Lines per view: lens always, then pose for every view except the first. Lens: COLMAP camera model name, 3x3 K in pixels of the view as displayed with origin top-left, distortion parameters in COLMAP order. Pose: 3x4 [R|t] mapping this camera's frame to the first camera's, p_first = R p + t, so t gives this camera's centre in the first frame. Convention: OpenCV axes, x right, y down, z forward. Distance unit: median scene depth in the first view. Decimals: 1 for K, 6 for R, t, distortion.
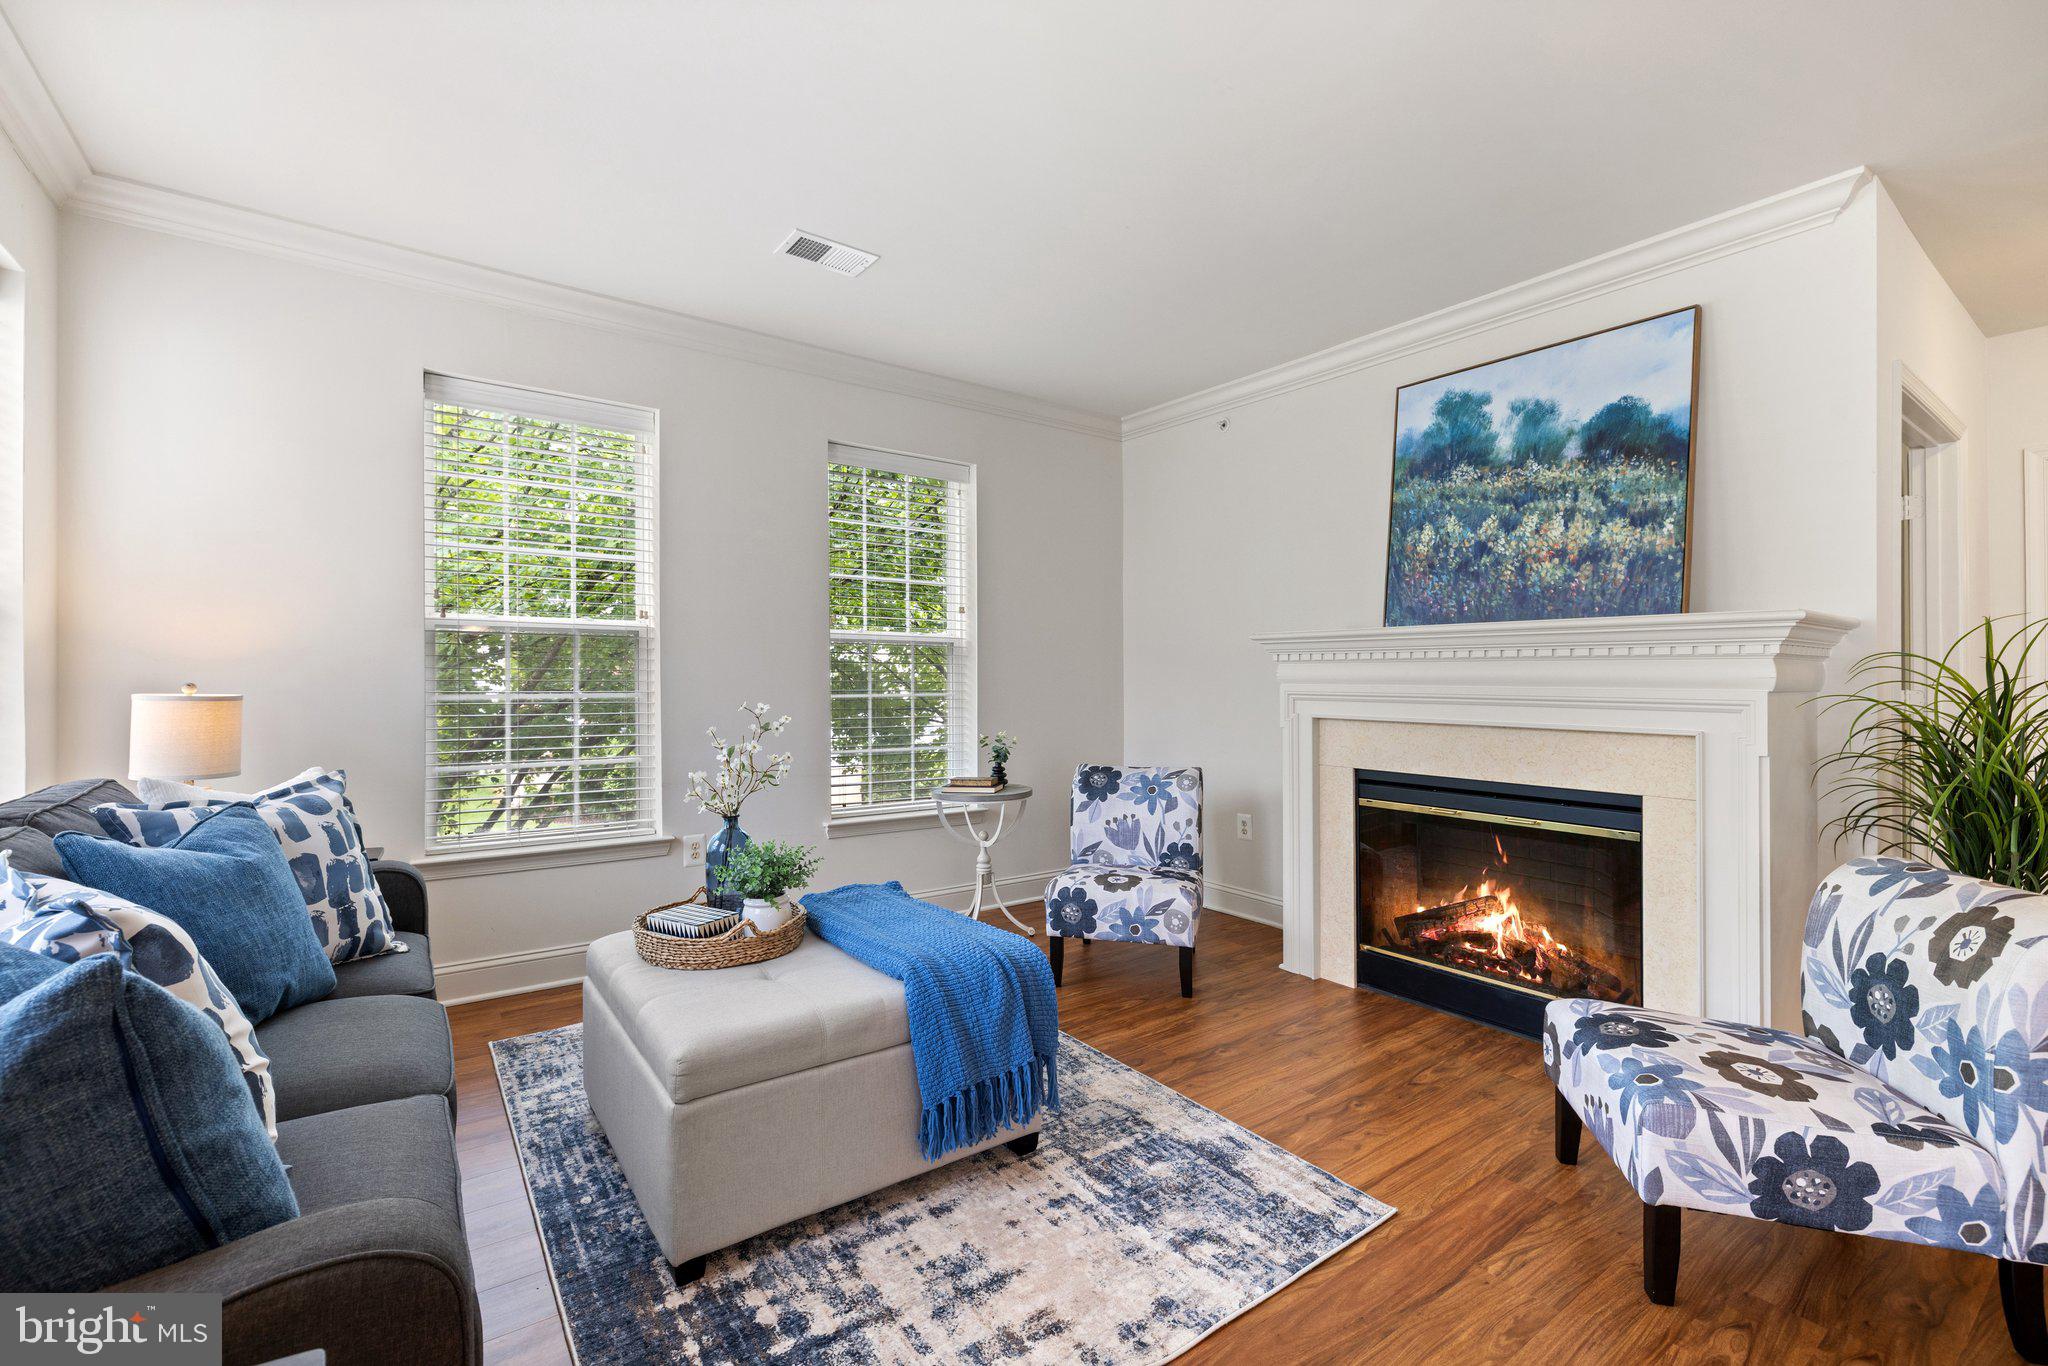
lens RADIAL K [[873.1, 0, 1042.5], [0, 873.1, 701.4], [0, 0, 1]] dist [0.004343, -0.001172]
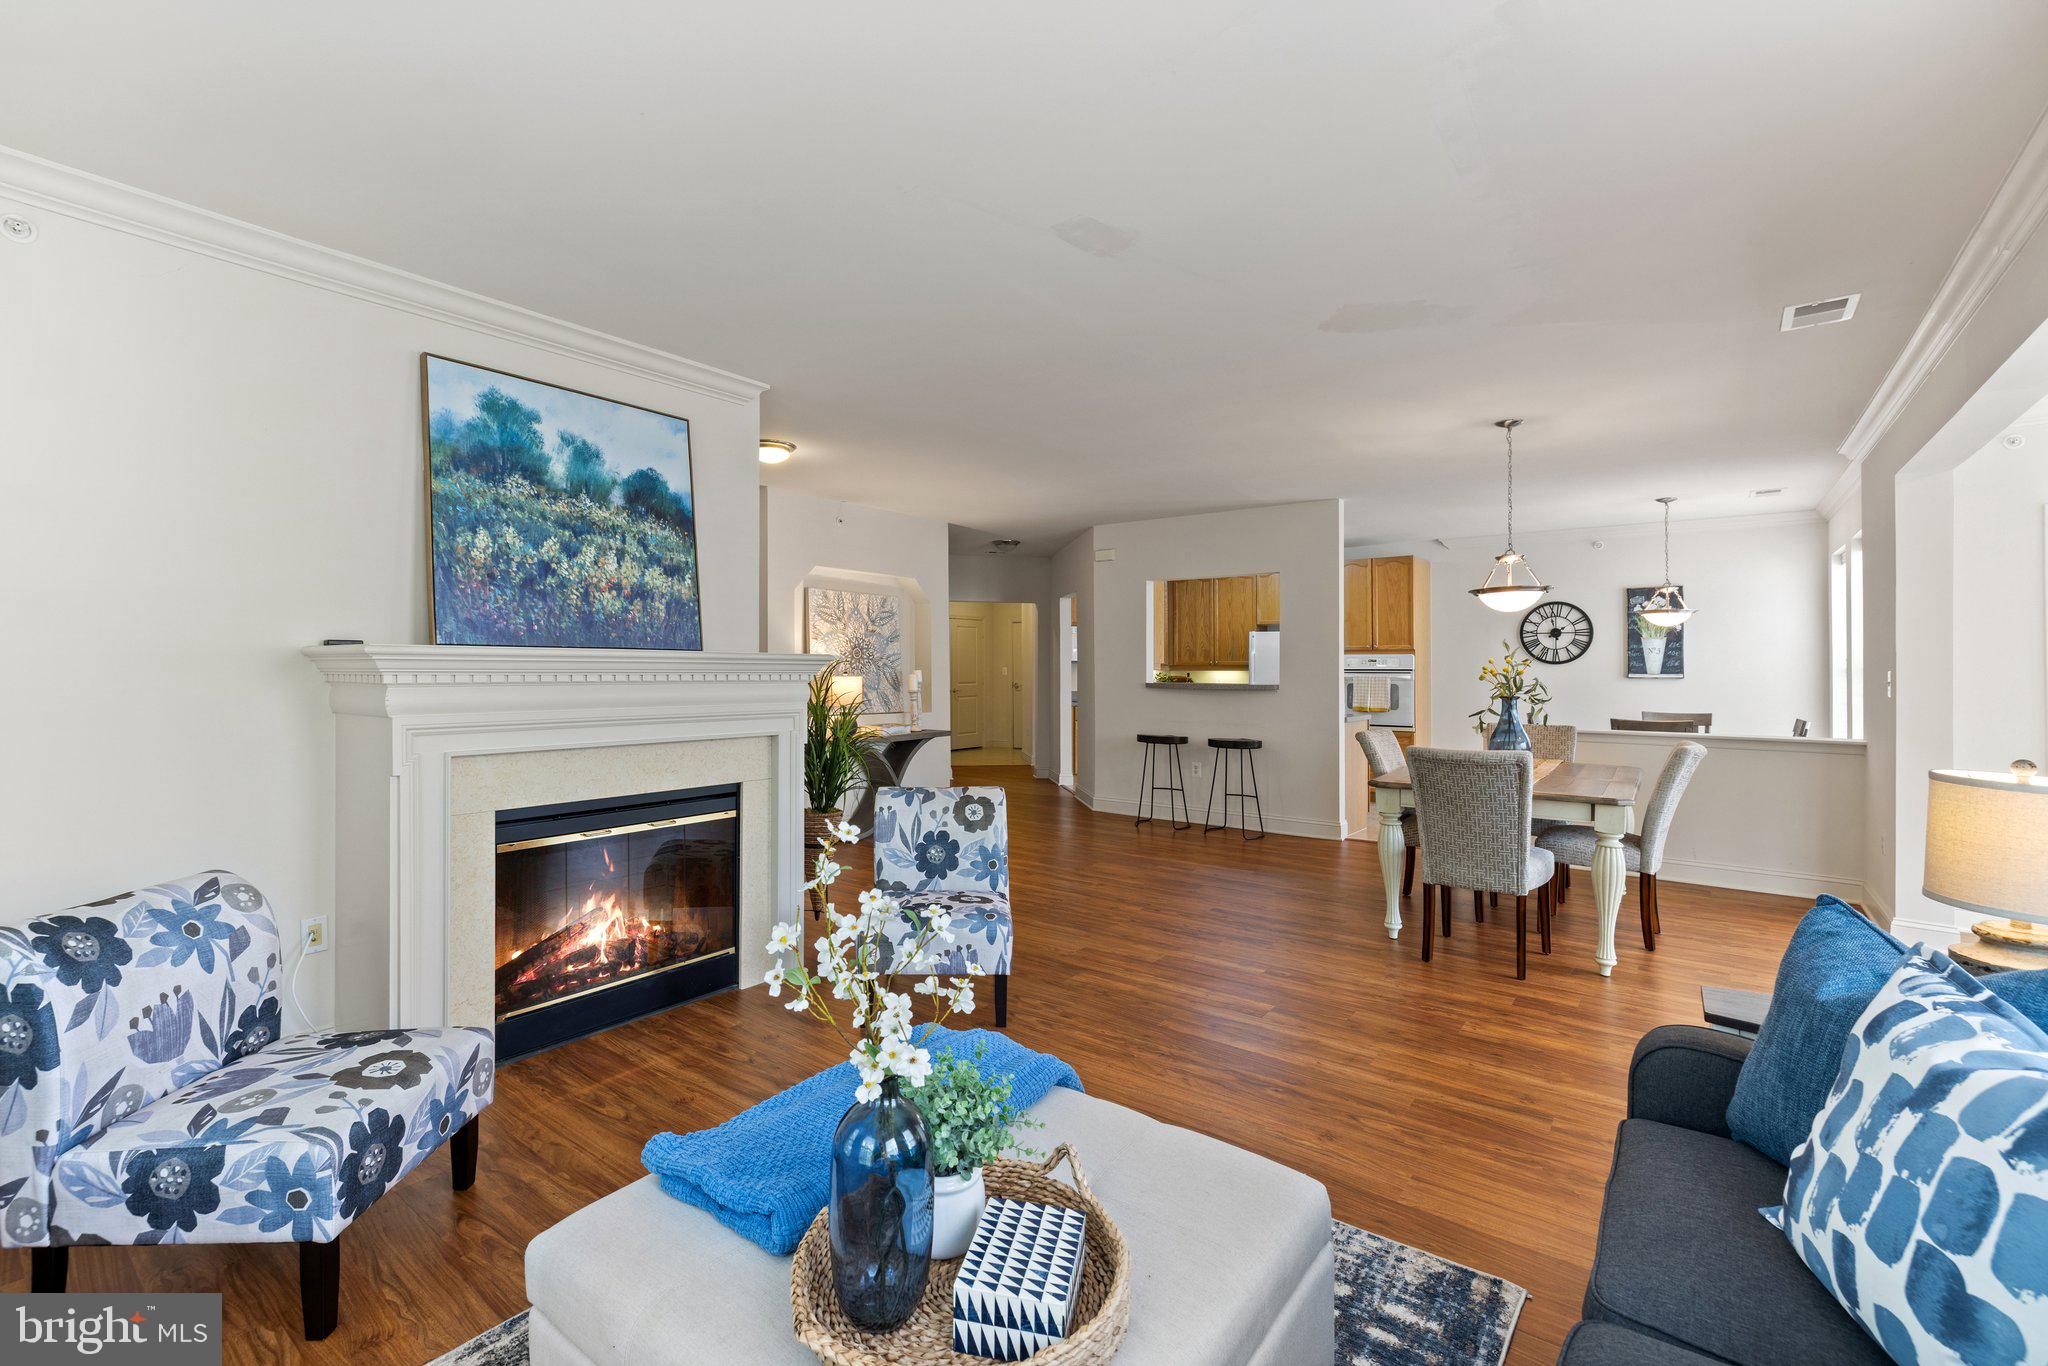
lens RADIAL K [[873.1, 0, 986.0], [0, 873.1, 665.5], [0, 0, 1]] dist [0.004343, -0.001172]
pose [[-0.237174, 0.001195, 0.971467, -0.628371], [0.023069, 0.999724, 0.004402, -0.061986], [-0.971193, 0.023455, -0.237136, 0.814072]]
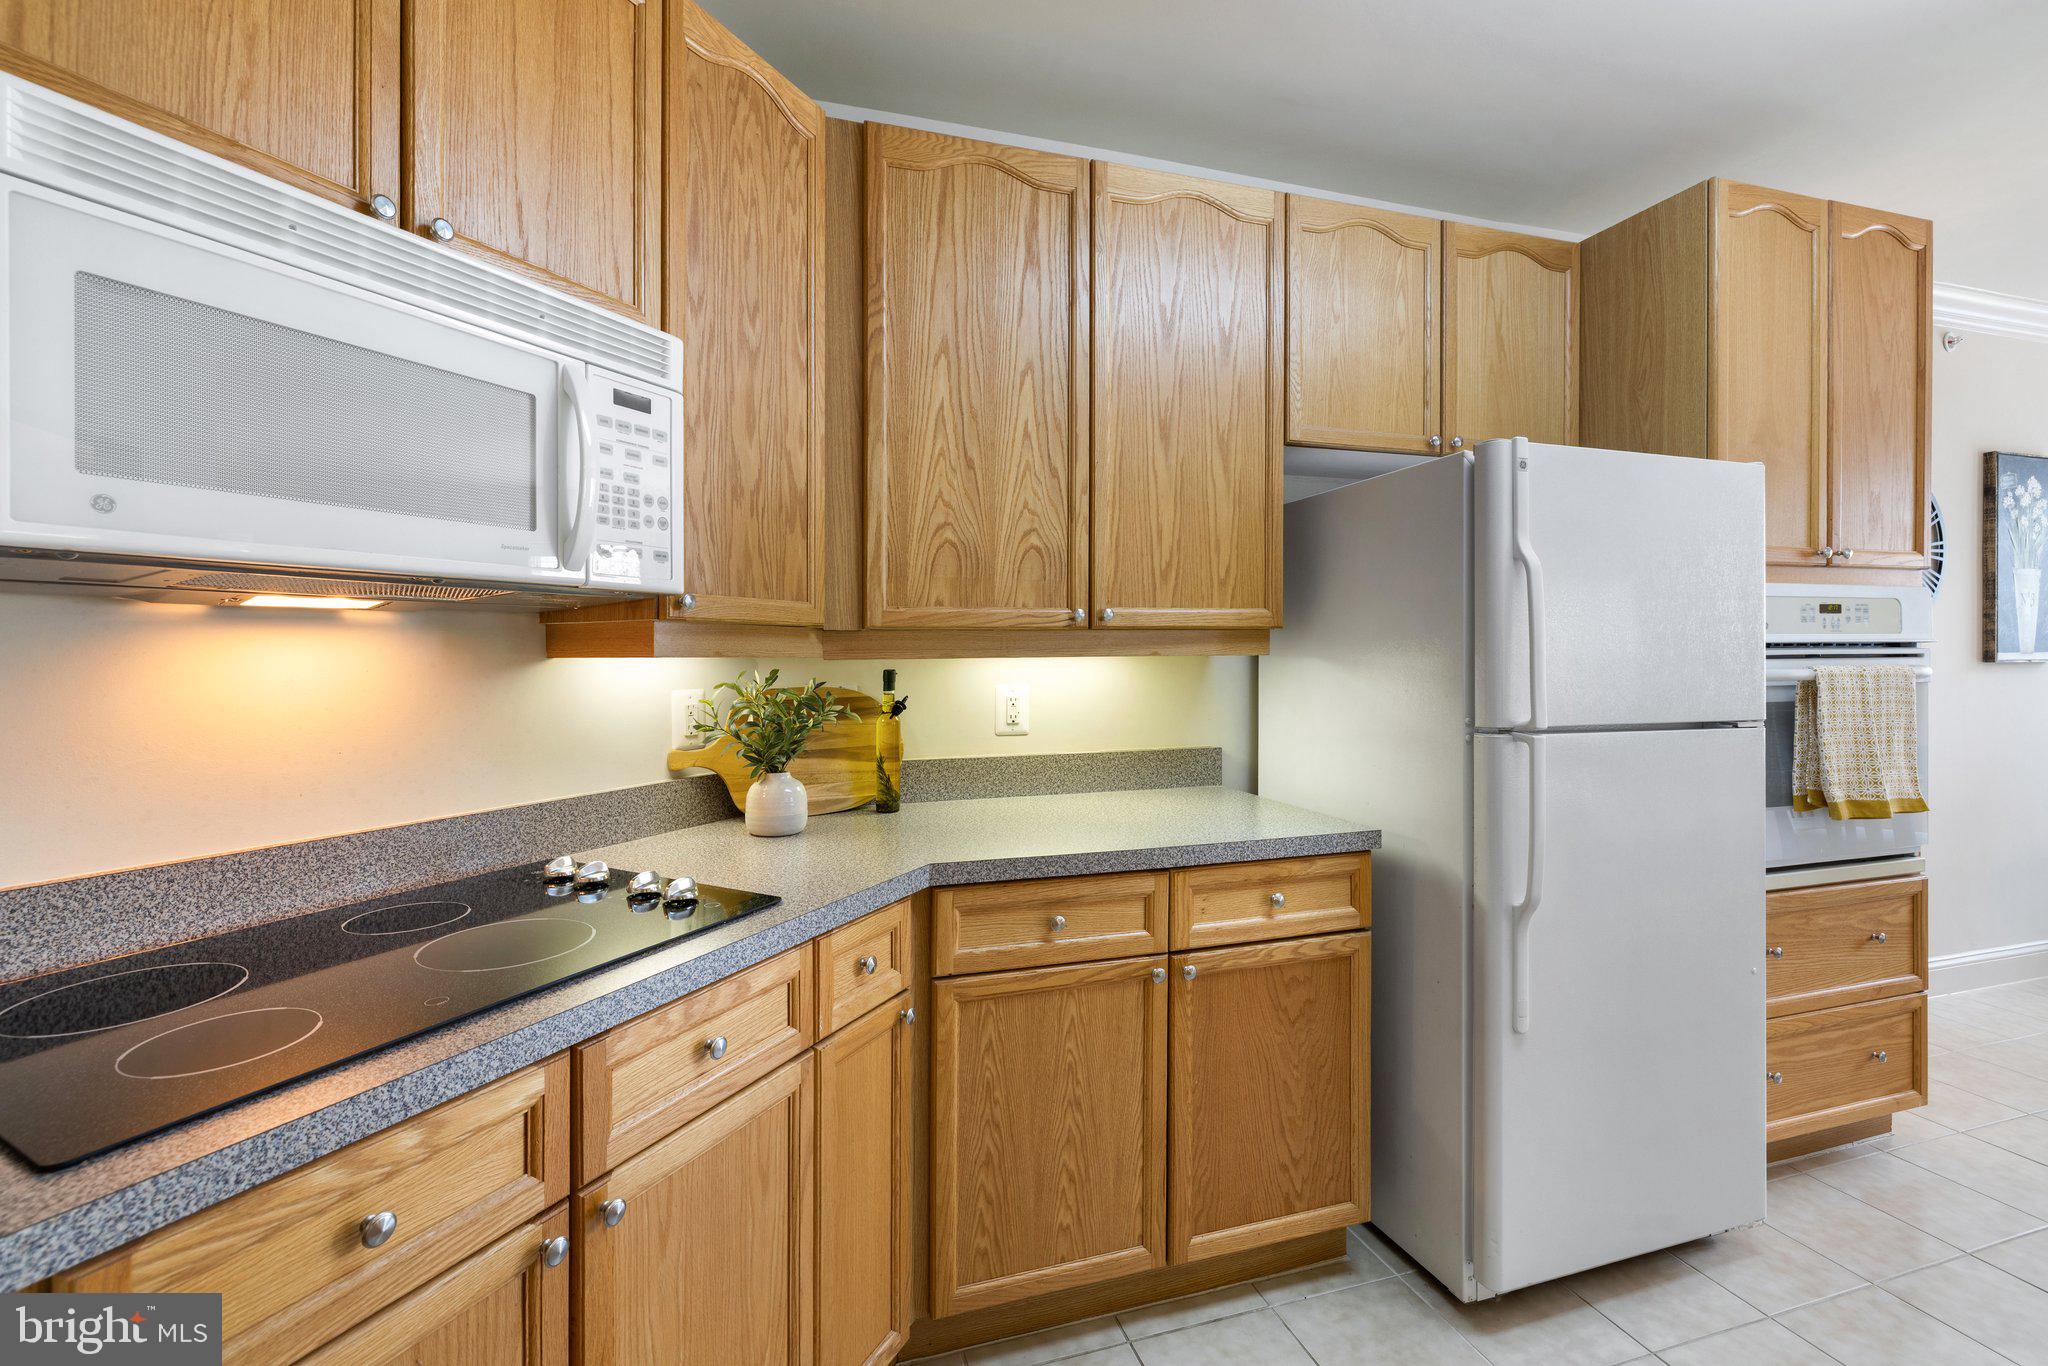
lens RADIAL K [[873.1, 0, 1007.4], [0, 873.1, 665.5], [0, 0, 1]] dist [0.004343, -0.001172]
pose [[-0.938293, -0.000895, 0.345840, 2.310781], [0.013770, 0.999107, 0.039945, -0.026638], [-0.345567, 0.042242, -0.937443, -0.216455]]
